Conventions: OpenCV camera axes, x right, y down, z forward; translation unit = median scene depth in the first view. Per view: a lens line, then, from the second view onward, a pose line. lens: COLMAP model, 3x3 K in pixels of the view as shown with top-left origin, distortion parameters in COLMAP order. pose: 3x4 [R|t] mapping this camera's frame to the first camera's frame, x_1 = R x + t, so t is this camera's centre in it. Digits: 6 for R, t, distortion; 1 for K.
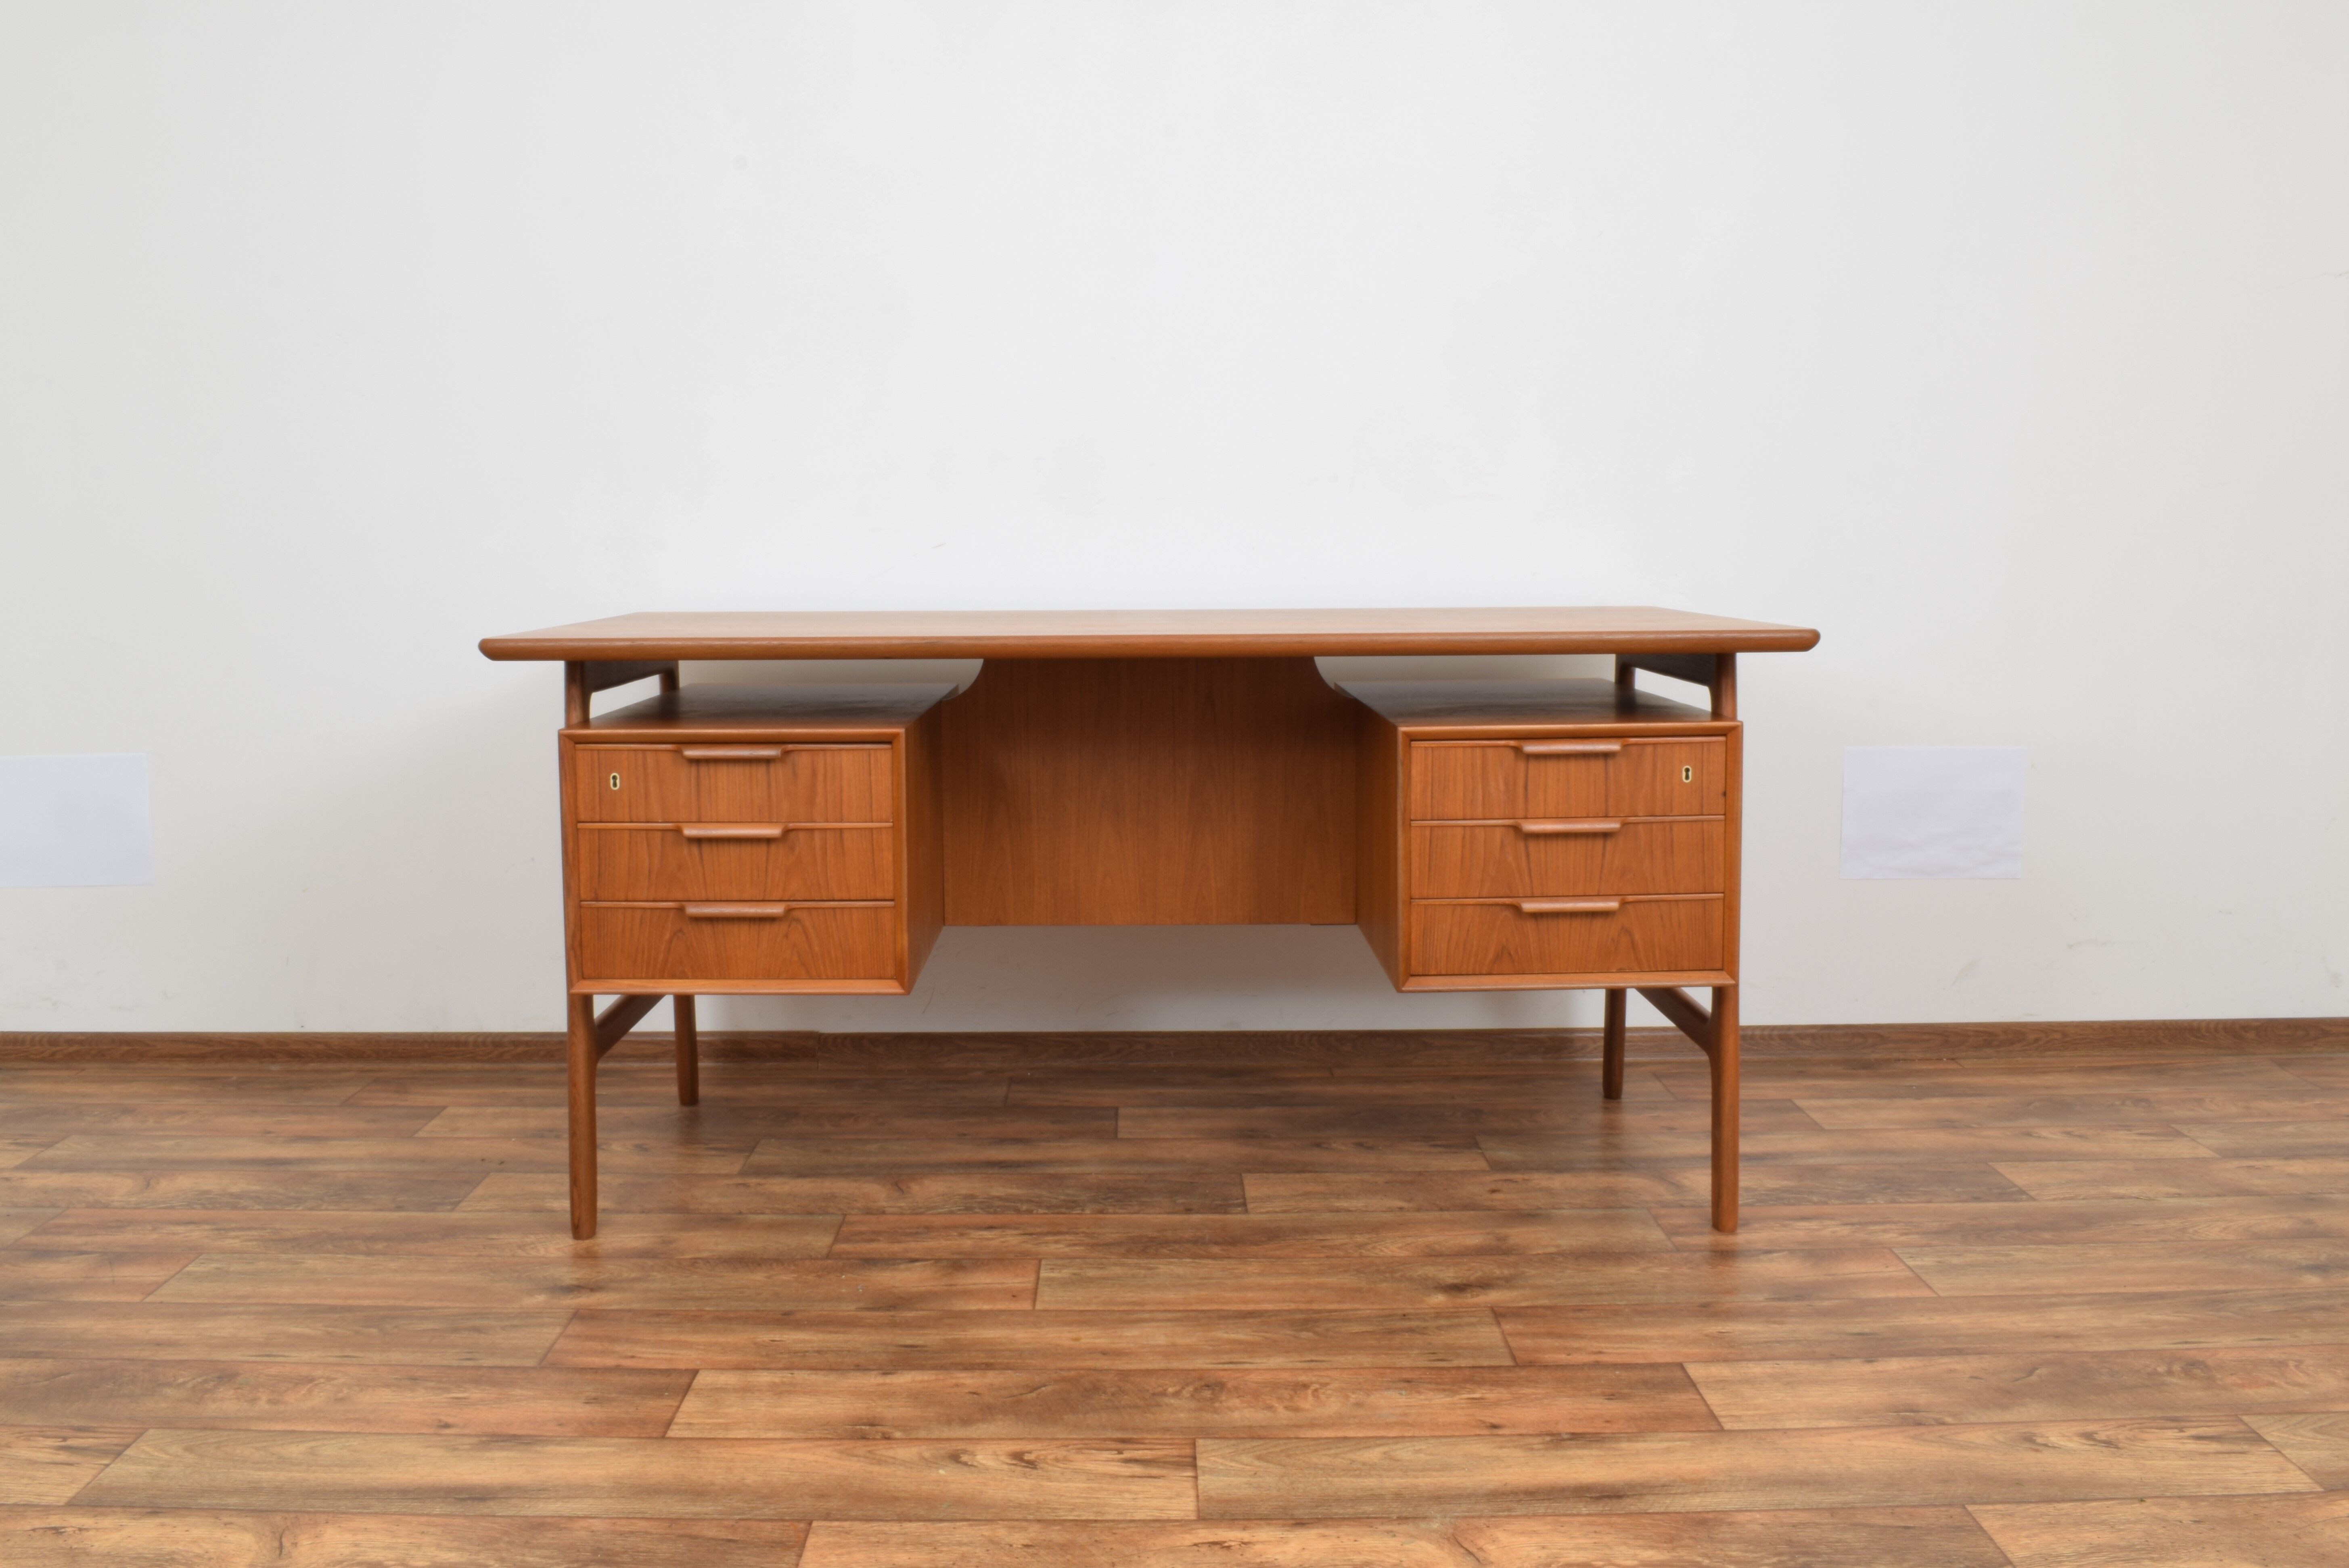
lens RADIAL K [[2142.0, 0, 1171.2], [0, 2142.0, 739.7], [0, 0, 1]] dist [-0.086335, -0.000847]
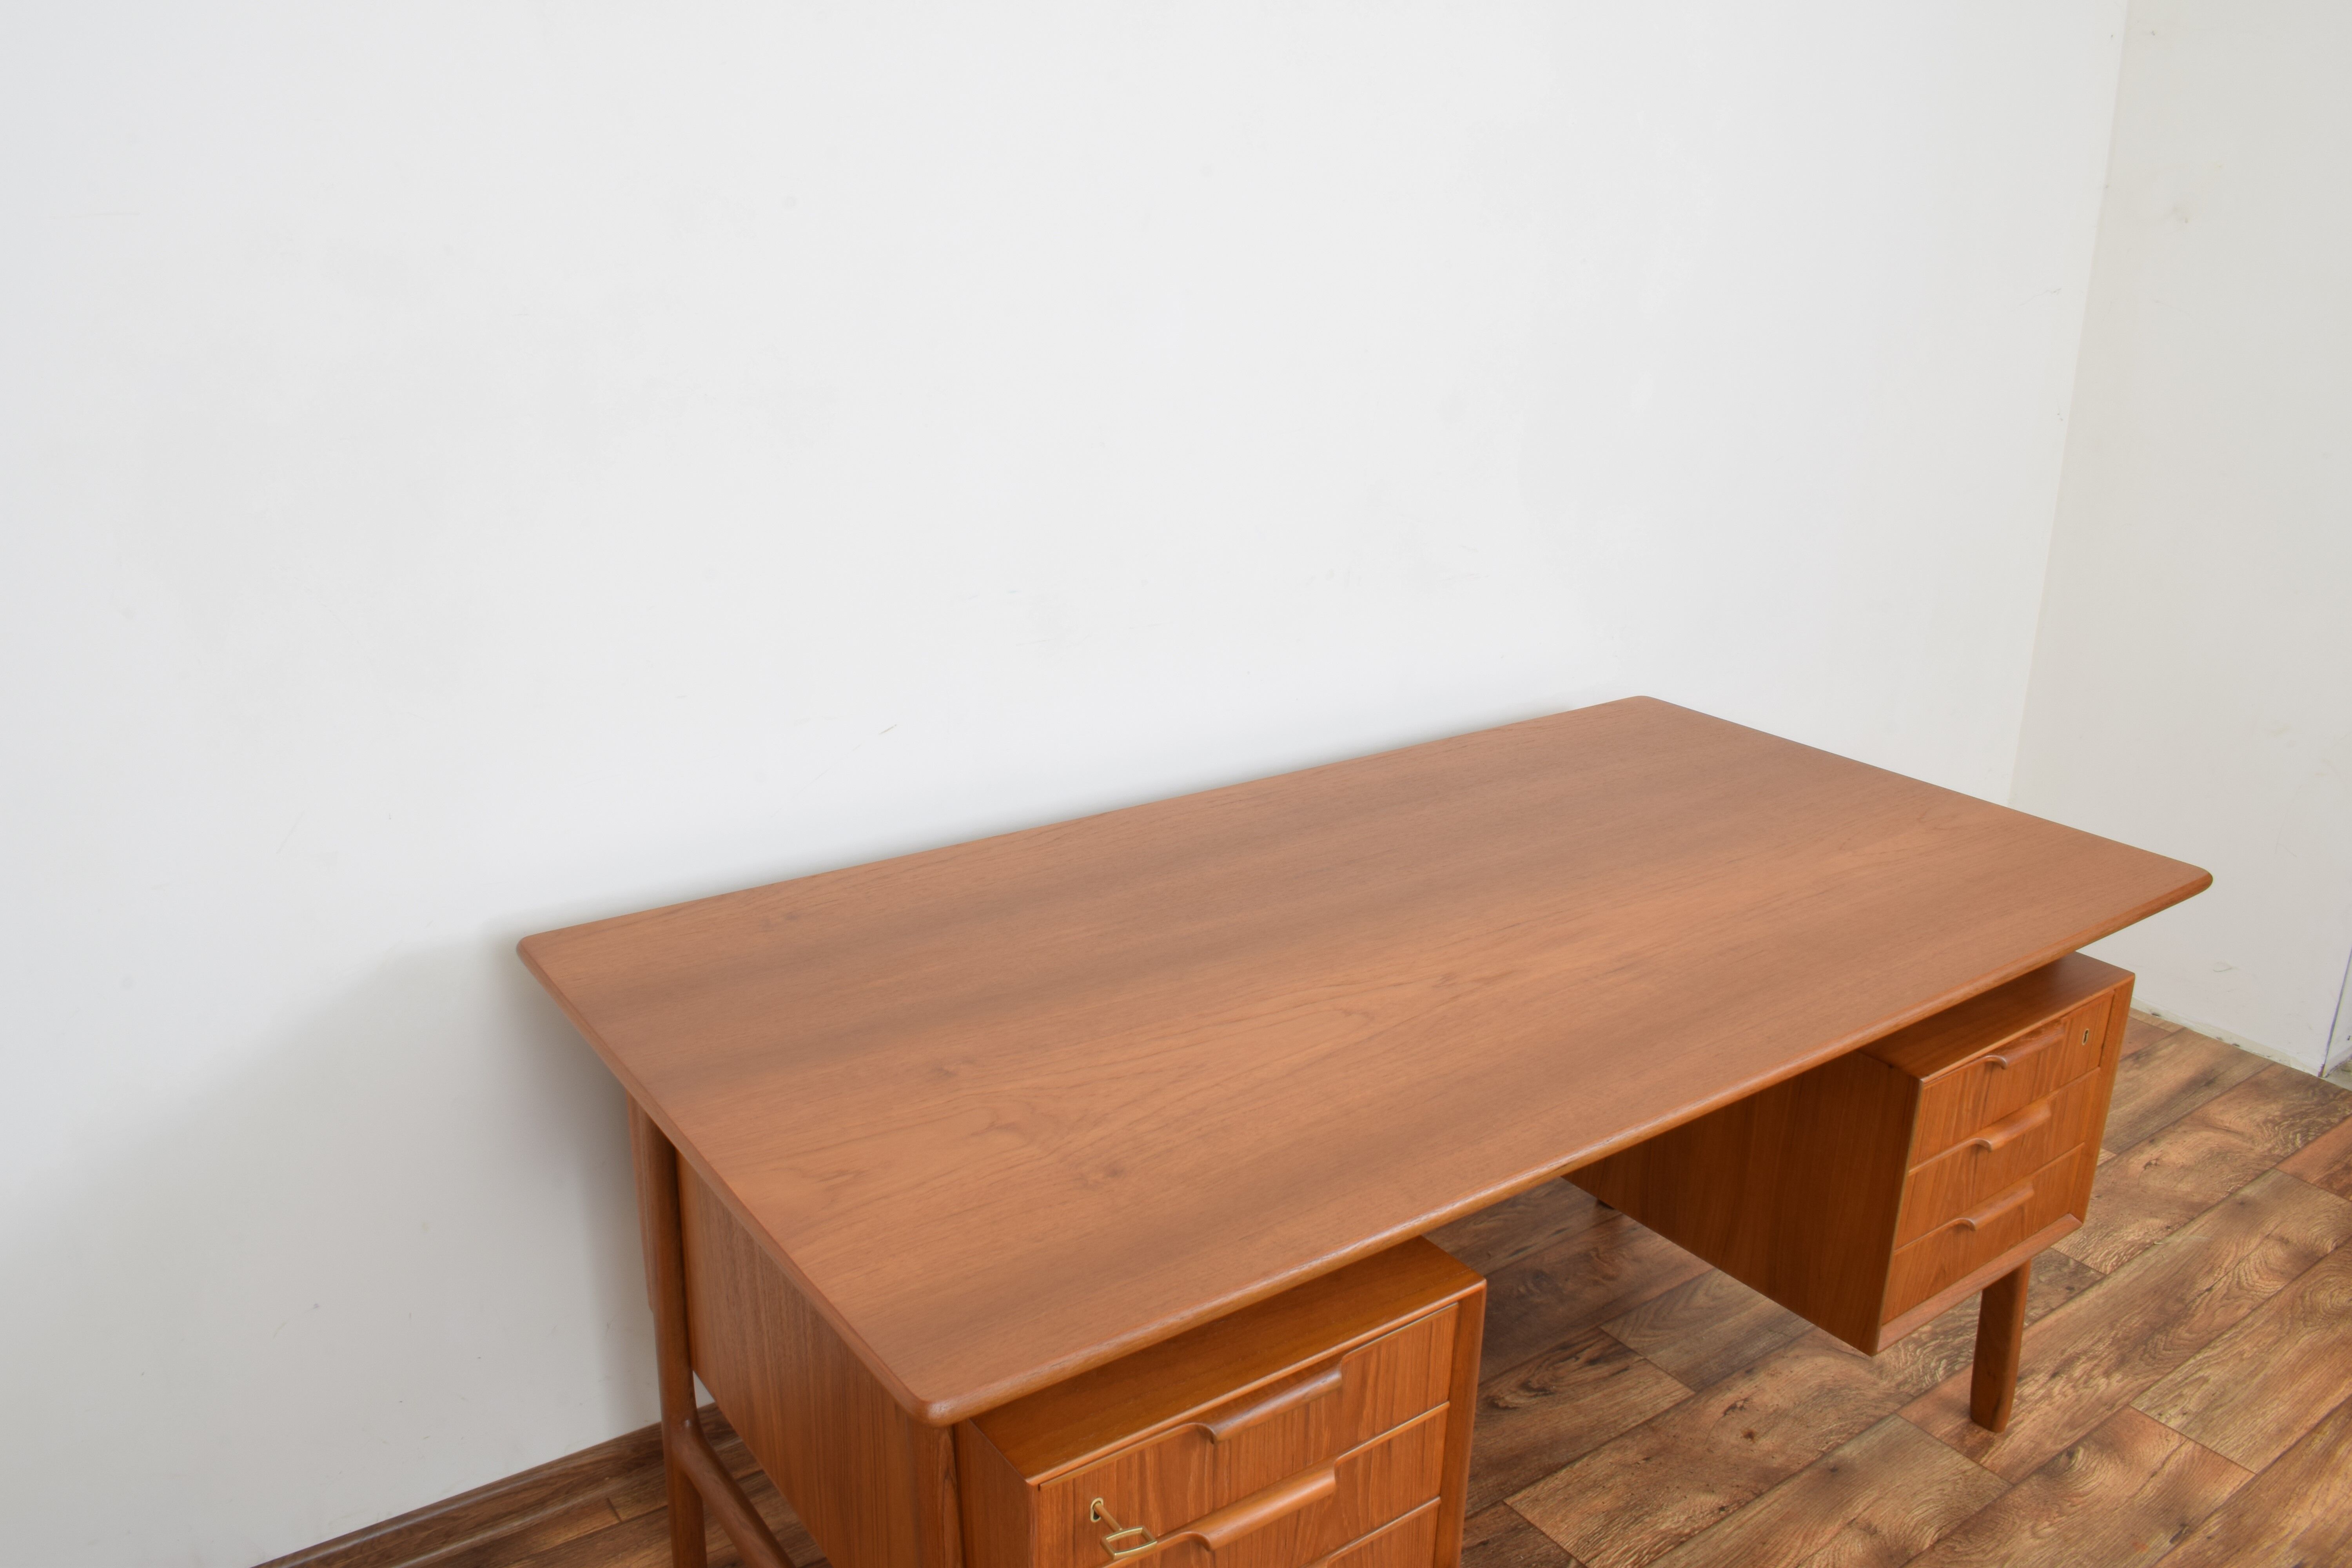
lens RADIAL K [[1822.0, 0, 1181.1], [0, 1822.0, 773.7], [0, 0, 1]] dist [-0.104167, 0.019649]
pose [[0.824081, -0.160180, 0.543354, -0.470937], [0.033158, 0.971184, 0.236014, -0.284969], [-0.565501, -0.176478, 0.805645, 0.630735]]
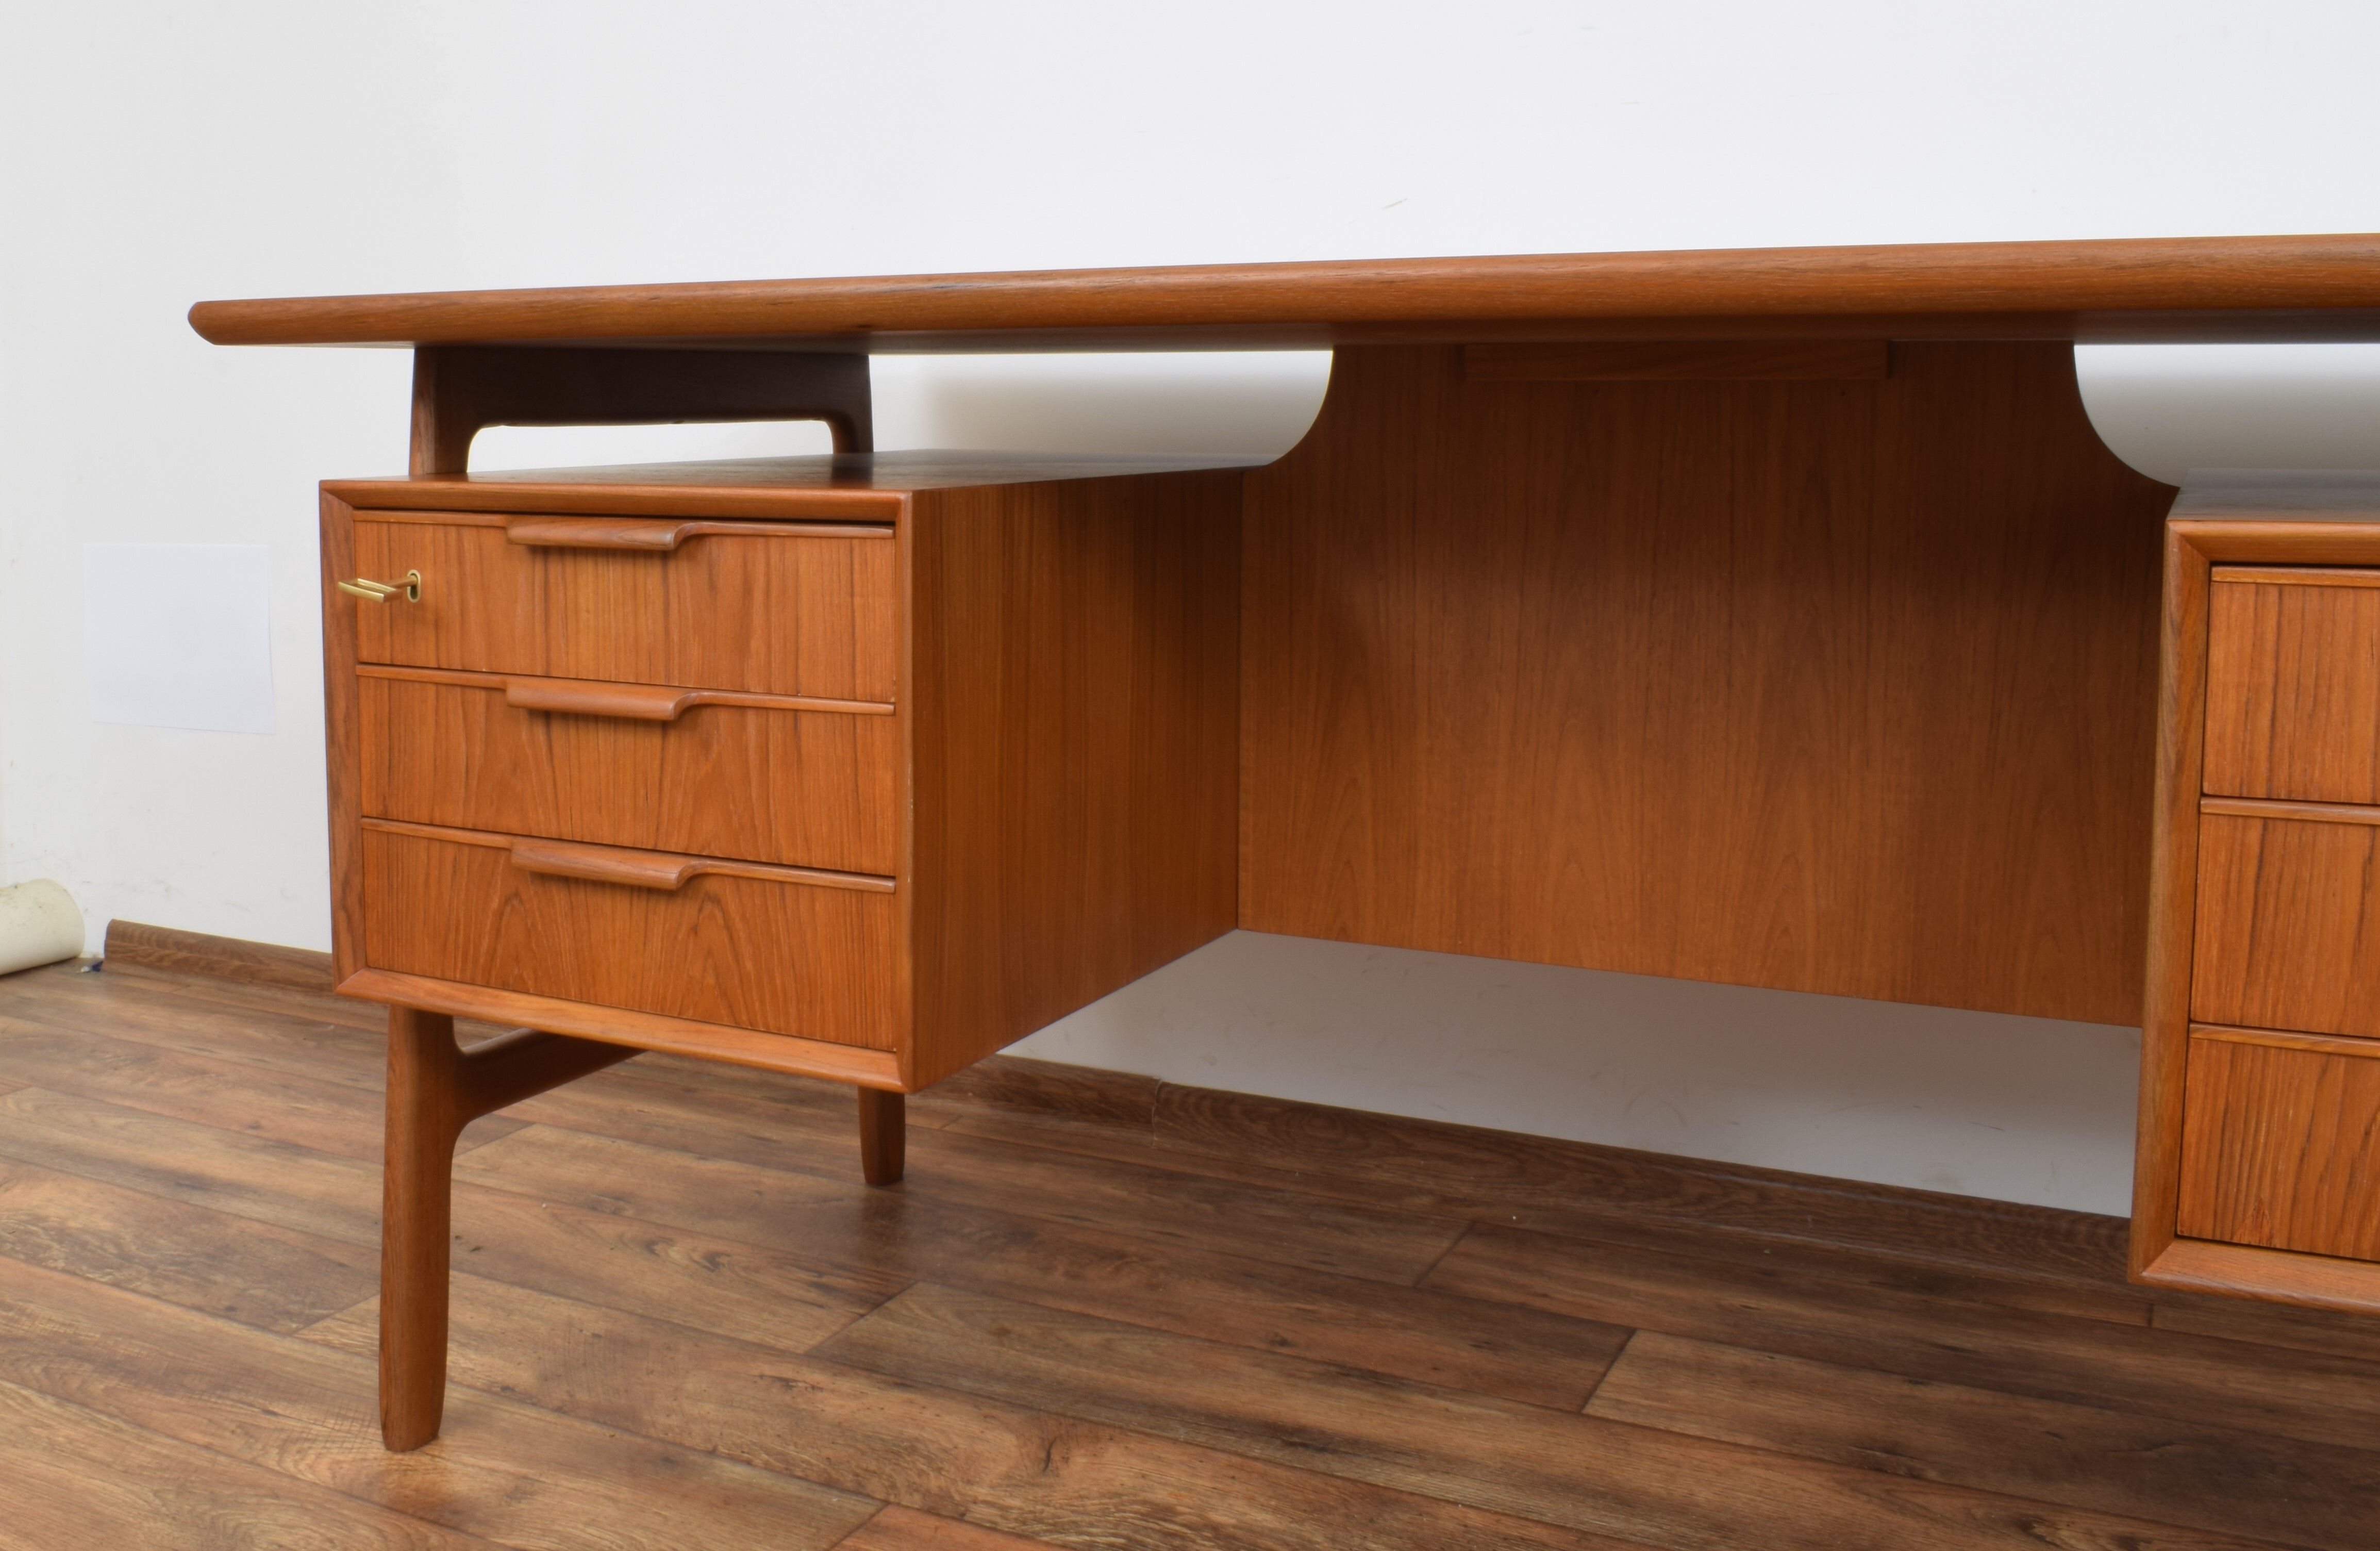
lens RADIAL K [[2408.6, 0, 837.3], [0, 2408.6, 627.0], [0, 0, 1]] dist [-0.106909, 0.025170]
pose [[0.849853, 0.049904, -0.524651, 0.120805], [-0.048696, 0.998684, 0.016113, 0.015331], [0.524765, 0.011855, 0.851165, 0.567560]]
